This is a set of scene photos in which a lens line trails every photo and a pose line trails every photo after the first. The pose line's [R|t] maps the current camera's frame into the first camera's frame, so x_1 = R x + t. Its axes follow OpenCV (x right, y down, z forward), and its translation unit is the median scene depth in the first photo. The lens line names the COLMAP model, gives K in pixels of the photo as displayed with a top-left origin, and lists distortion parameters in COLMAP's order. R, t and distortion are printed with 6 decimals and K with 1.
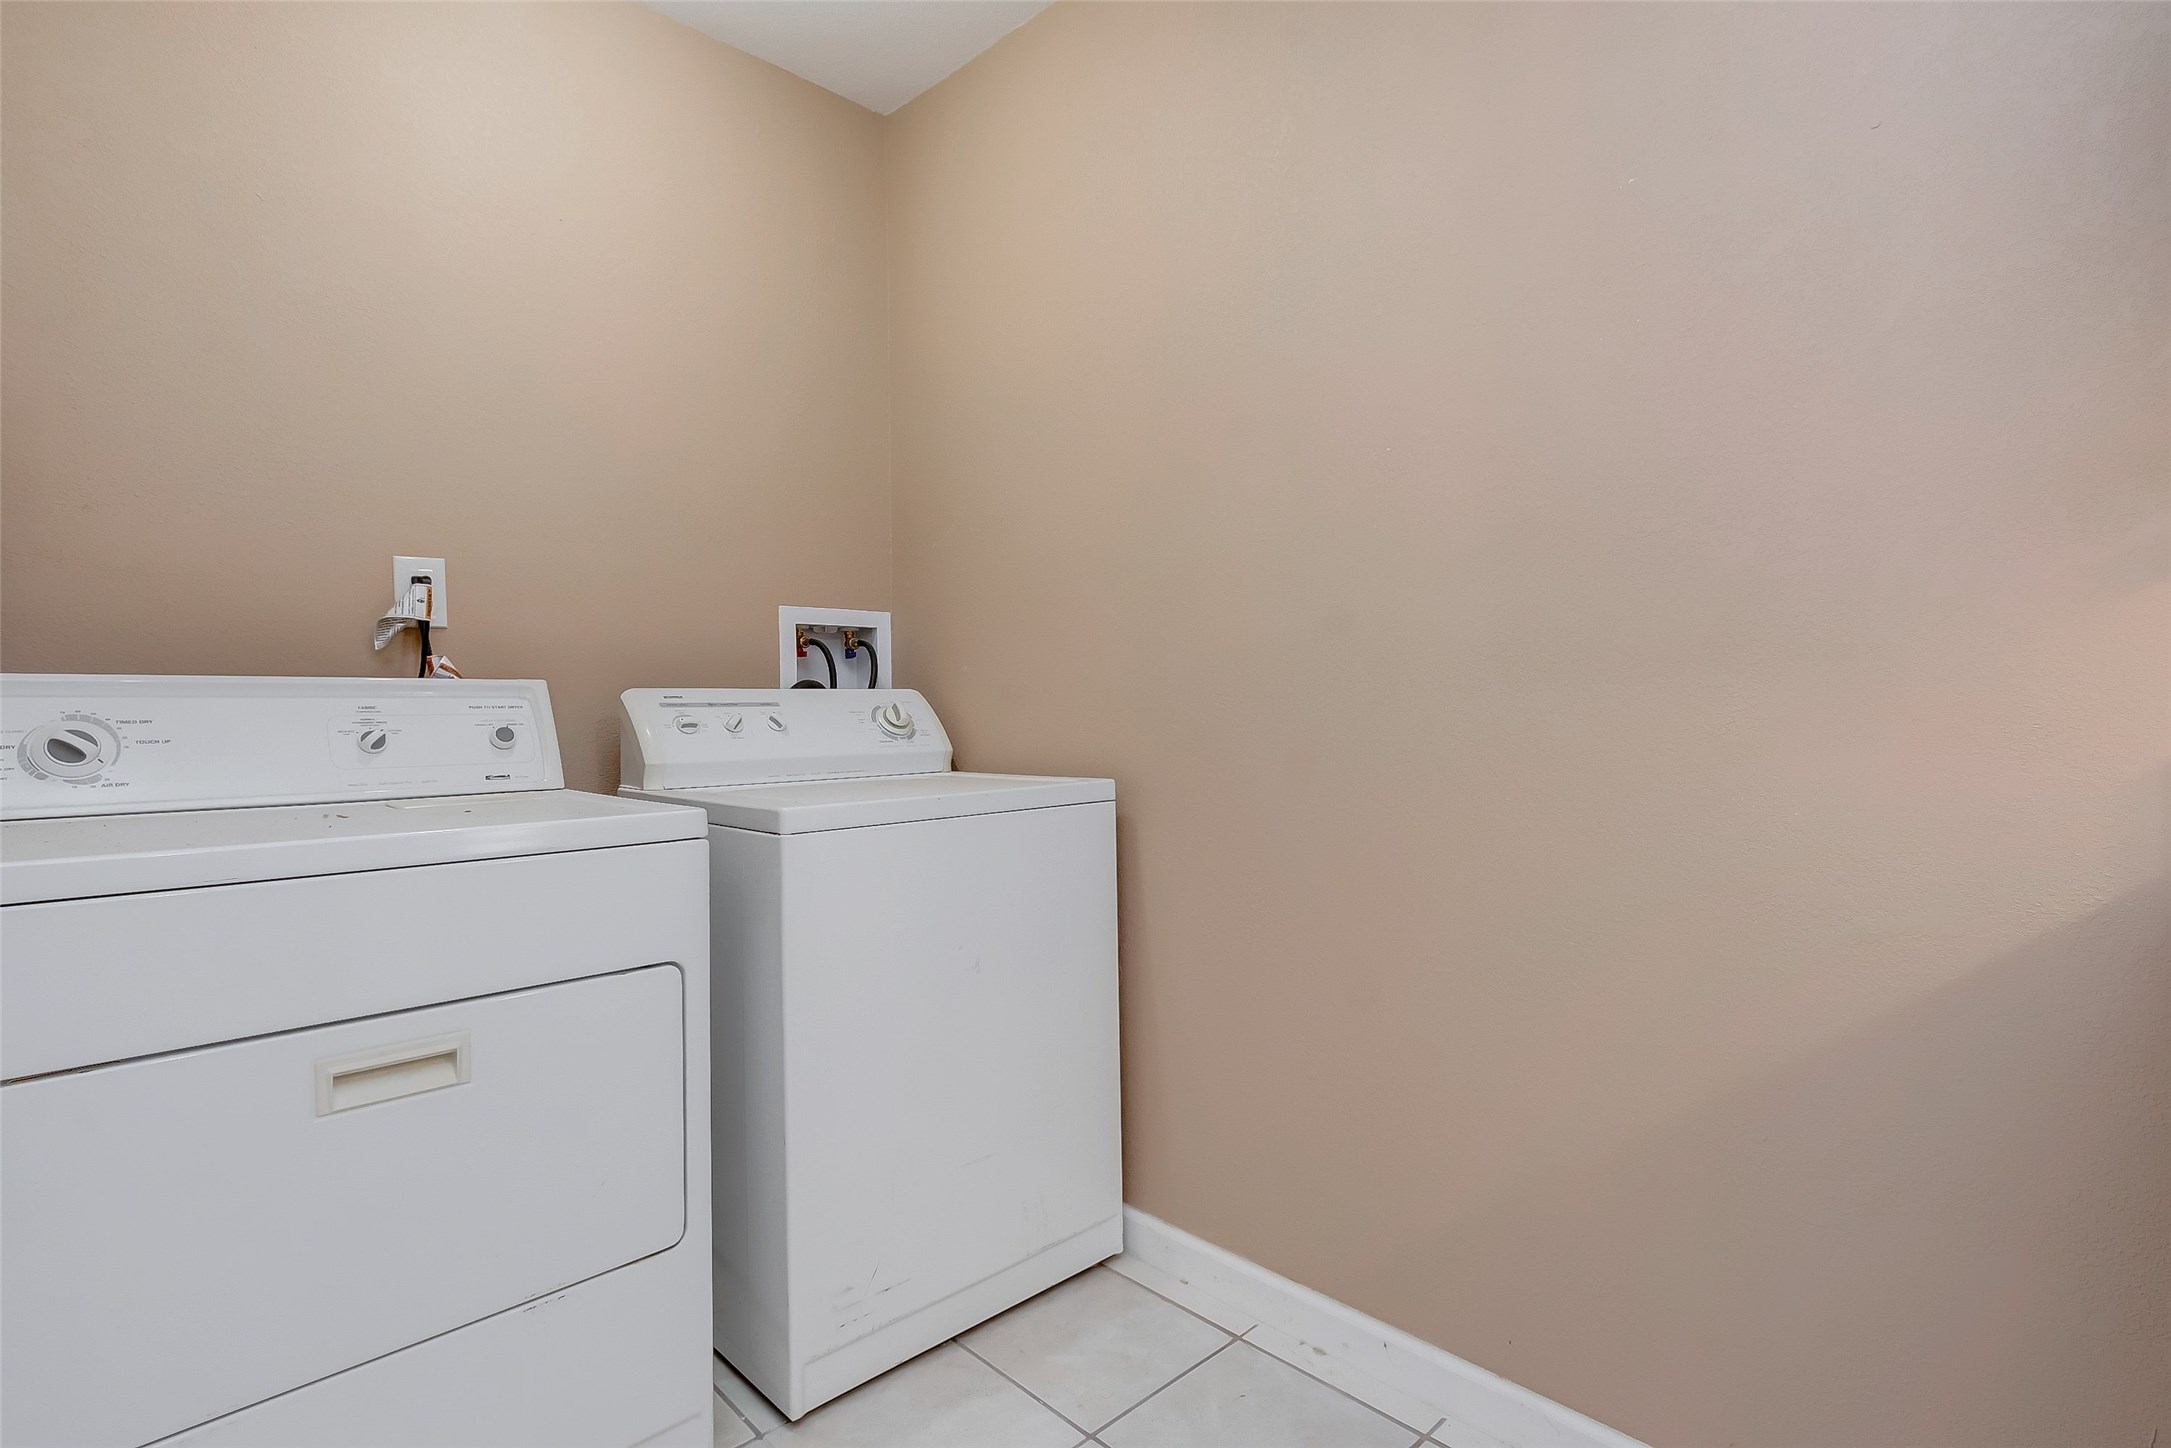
lens RADIAL K [[1071.7, 0, 1094.8], [0, 1071.7, 716.4], [0, 0, 1]] dist [-0.001279, -0.000302]
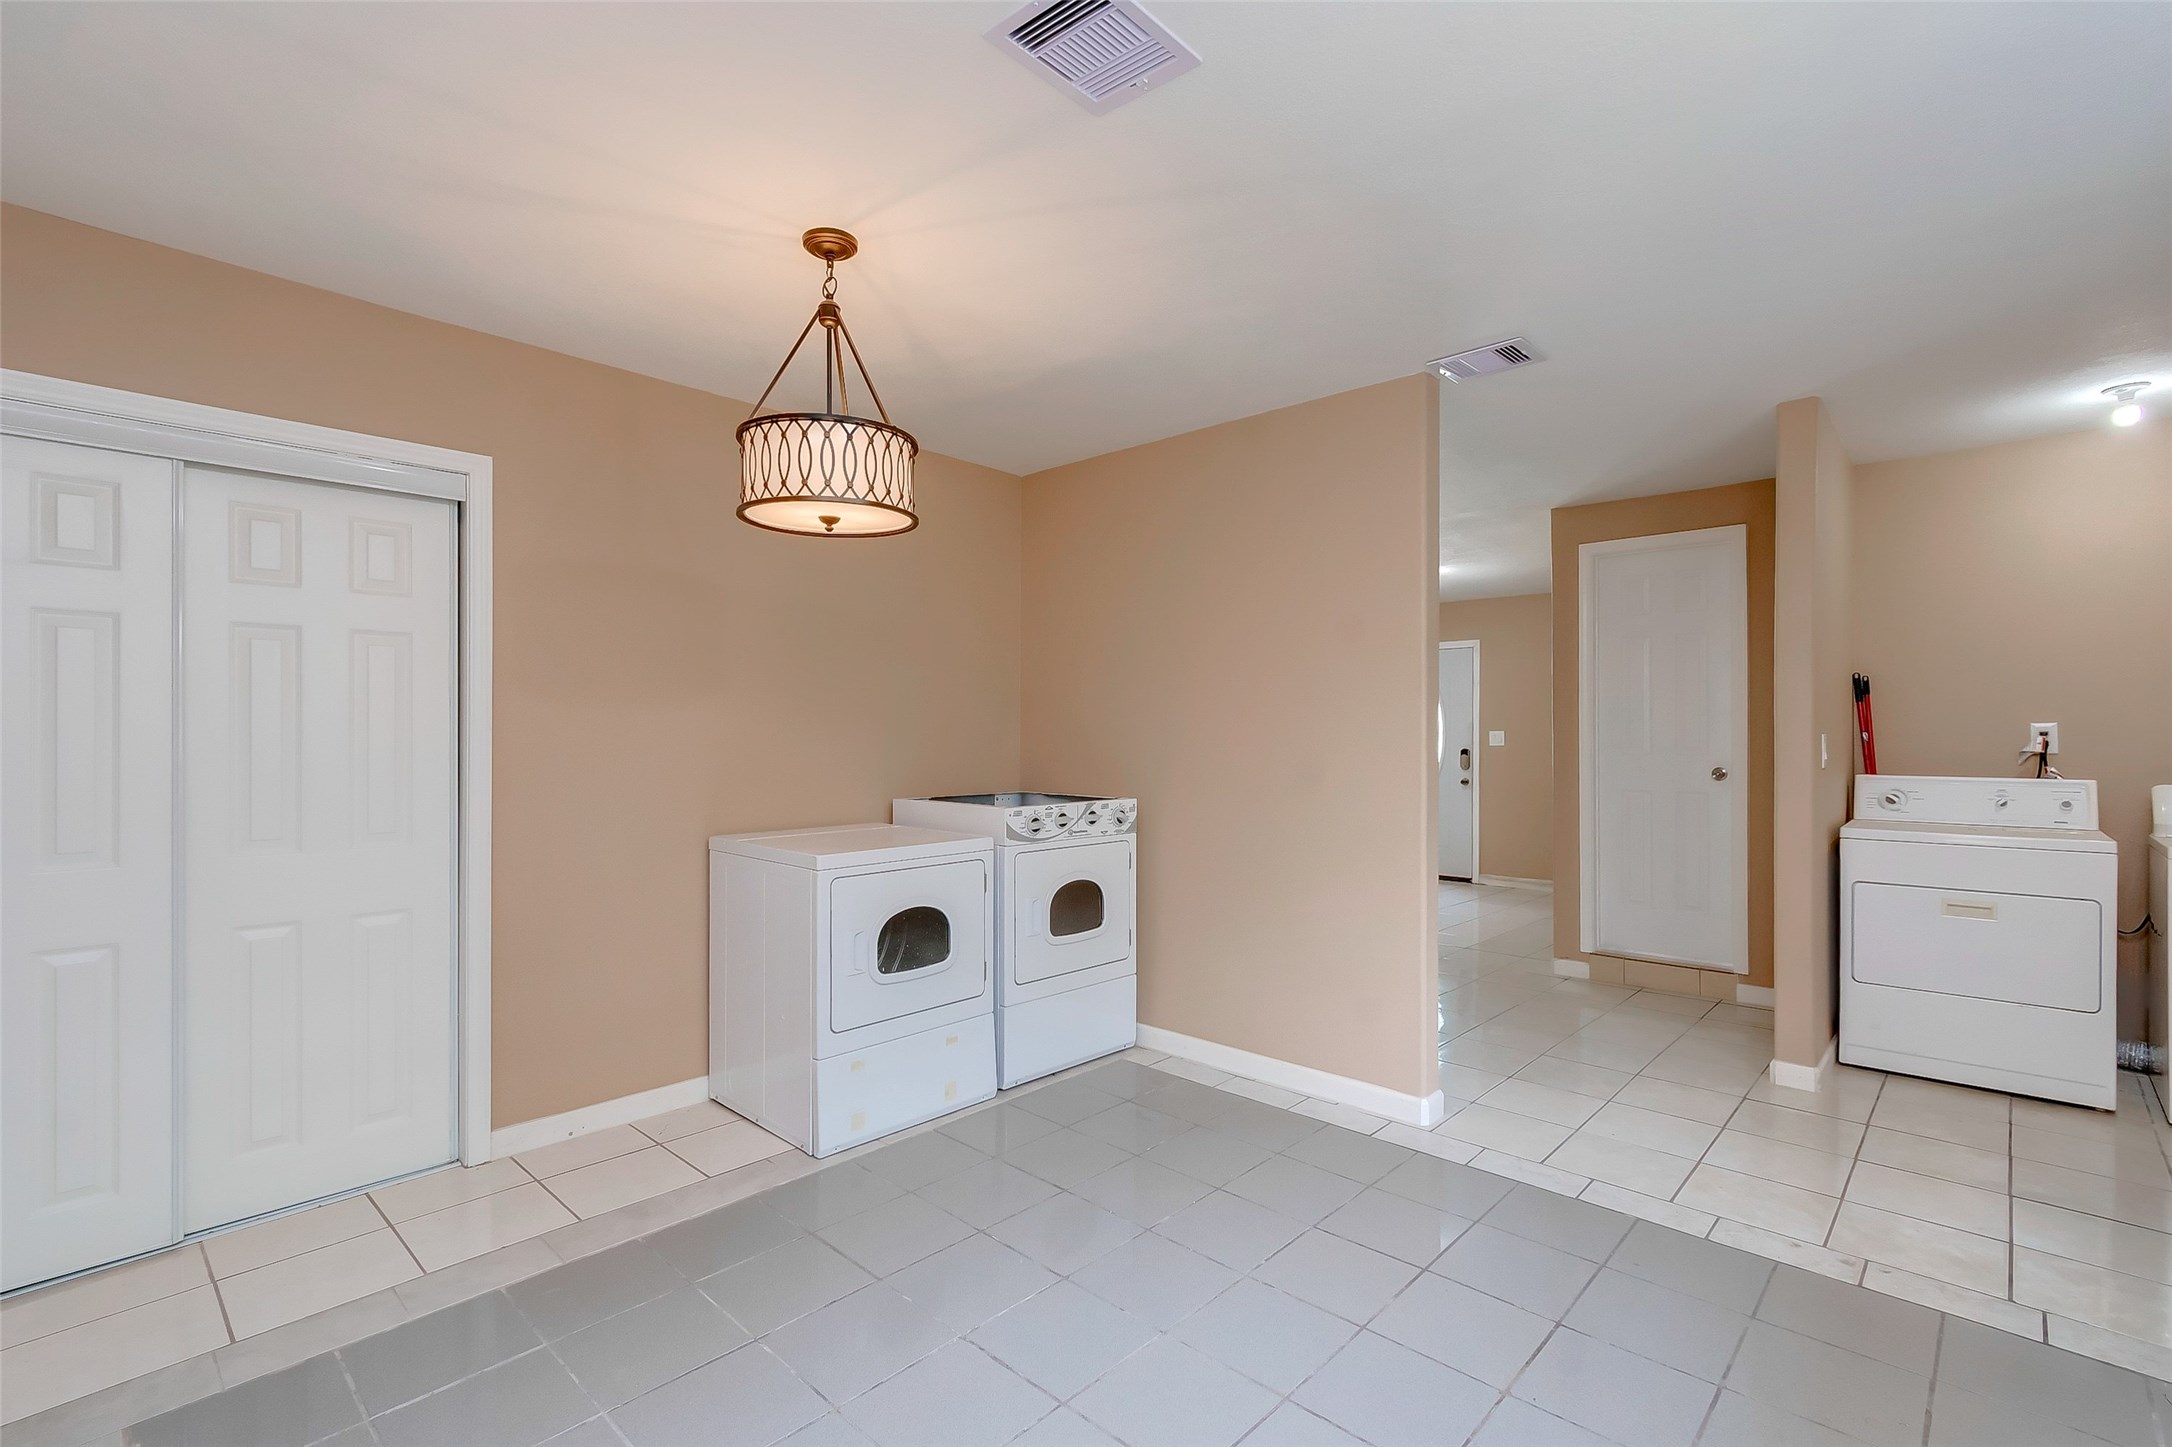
lens RADIAL K [[971.5, 0, 1088.5], [0, 971.5, 732.4], [0, 0, 1]] dist [-0.001581, -0.000341]
pose [[0.044891, 0.001384, -0.998991, 1.289191], [-0.014948, 0.999888, 0.000714, -0.096898], [0.998880, 0.014901, 0.044907, -1.077531]]
